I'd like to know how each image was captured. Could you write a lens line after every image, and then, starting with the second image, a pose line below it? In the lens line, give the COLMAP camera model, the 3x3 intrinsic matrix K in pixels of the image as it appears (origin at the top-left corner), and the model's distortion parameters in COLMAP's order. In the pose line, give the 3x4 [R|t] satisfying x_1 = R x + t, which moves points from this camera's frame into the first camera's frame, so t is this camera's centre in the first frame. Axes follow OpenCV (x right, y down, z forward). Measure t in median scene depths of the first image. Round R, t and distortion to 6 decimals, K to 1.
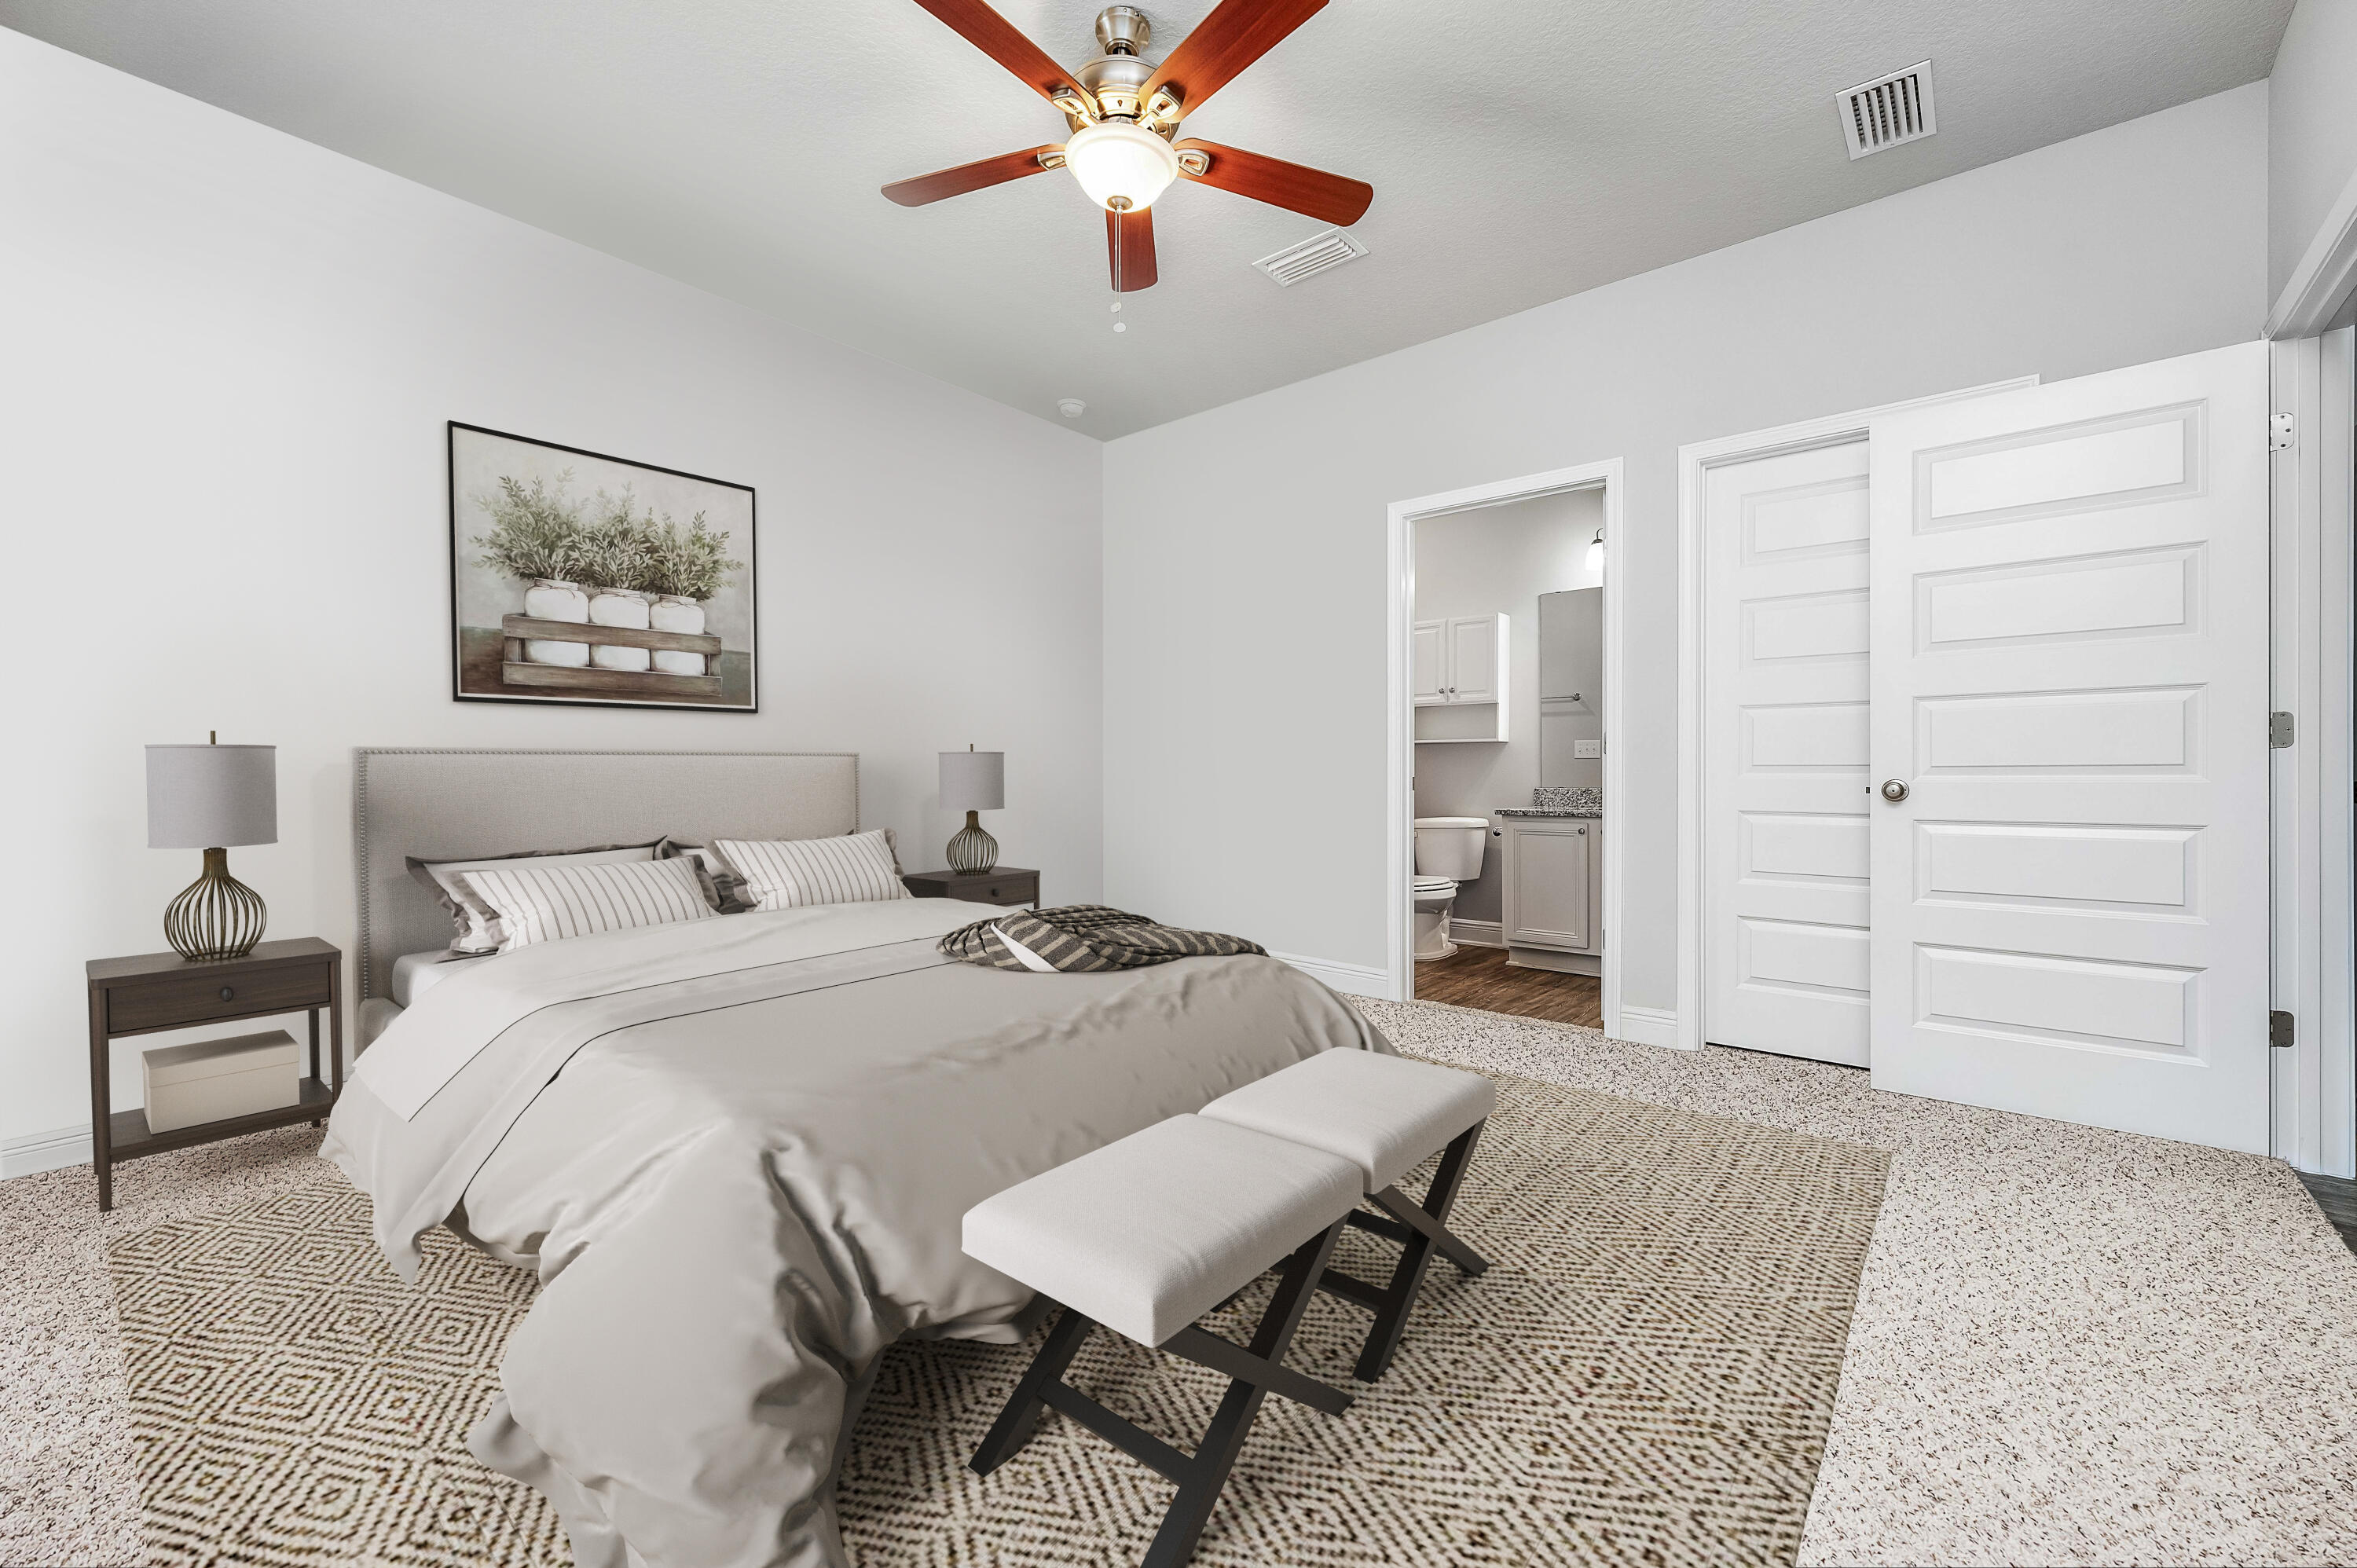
lens RADIAL K [[961.3, 0, 1171.8], [0, 961.3, 786.0], [0, 0, 1]] dist [-0.001481, -0.000606]
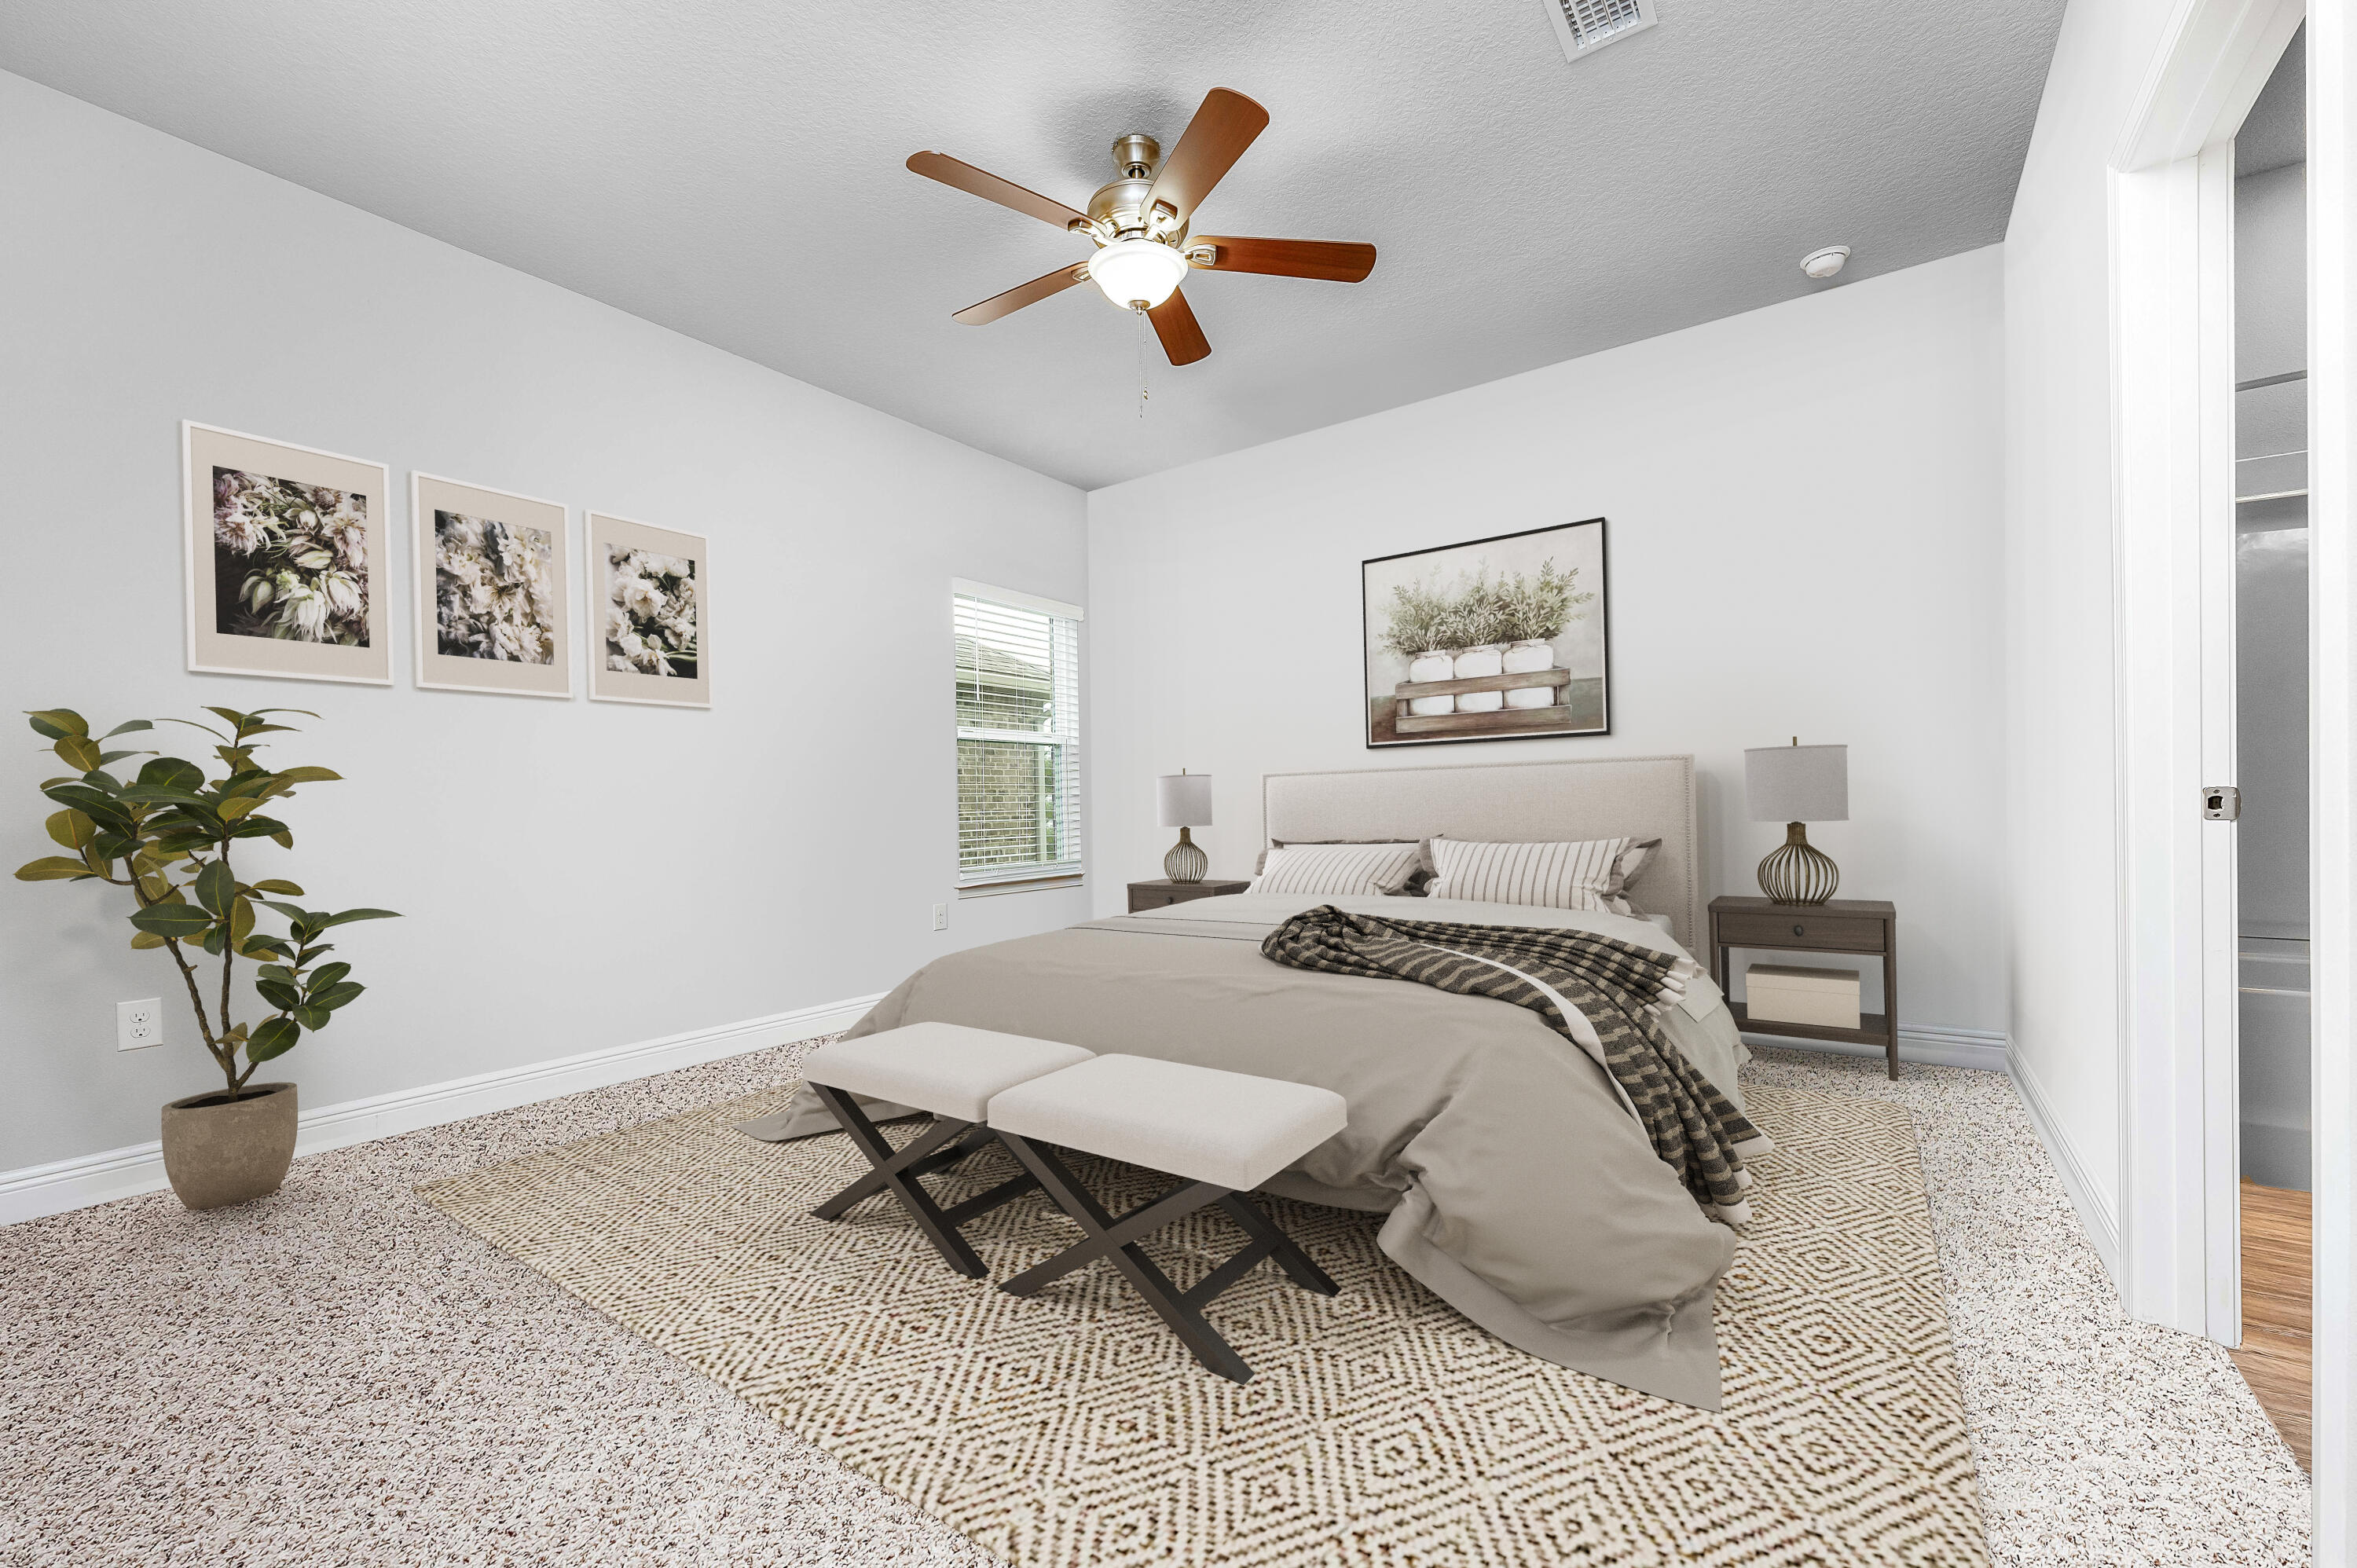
lens RADIAL K [[961.3, 0, 1125.0], [0, 961.3, 806.5], [0, 0, 1]] dist [-0.001481, -0.000606]
pose [[0.075906, 0.002329, -0.997112, 0.628029], [0.004221, 0.999988, 0.002657, -0.004226], [0.997106, -0.004411, 0.075896, 0.456550]]
